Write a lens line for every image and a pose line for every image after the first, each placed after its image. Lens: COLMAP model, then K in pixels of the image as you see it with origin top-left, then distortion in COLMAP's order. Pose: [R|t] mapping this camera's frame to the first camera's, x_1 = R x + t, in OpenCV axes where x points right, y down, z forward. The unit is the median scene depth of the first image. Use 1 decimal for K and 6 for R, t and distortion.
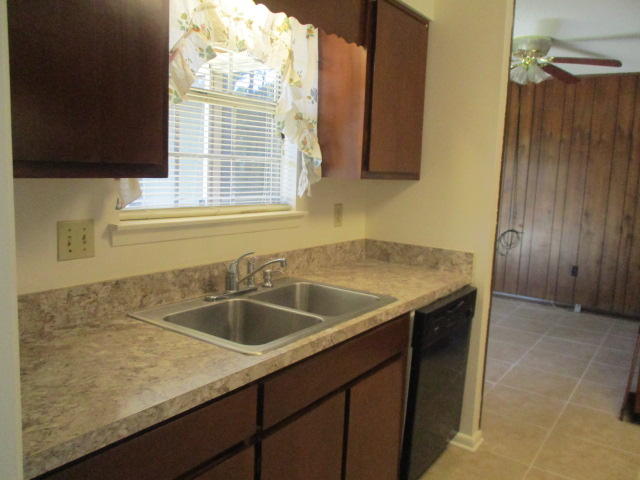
lens RADIAL K [[531.8, 0, 336.4], [0, 531.8, 231.4], [0, 0, 1]] dist [-0.033435, 0.009572]
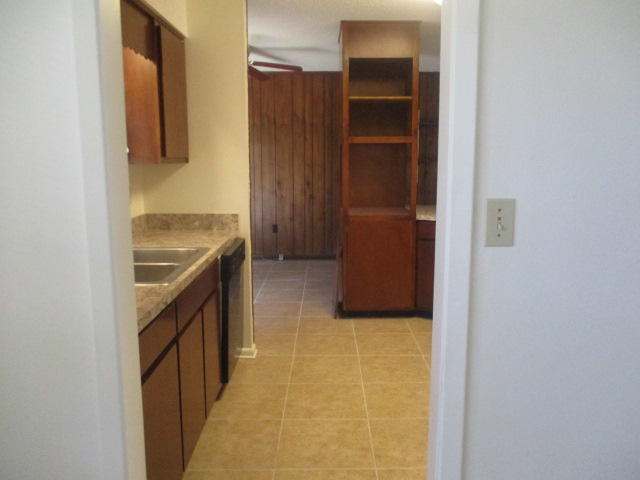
lens RADIAL K [[531.8, 0, 336.4], [0, 531.8, 231.4], [0, 0, 1]] dist [-0.033435, 0.009572]
pose [[0.814390, -0.127242, 0.566197, -0.288282], [0.105974, 0.991868, 0.070477, 0.015158], [-0.570560, 0.002607, 0.821252, -0.240364]]
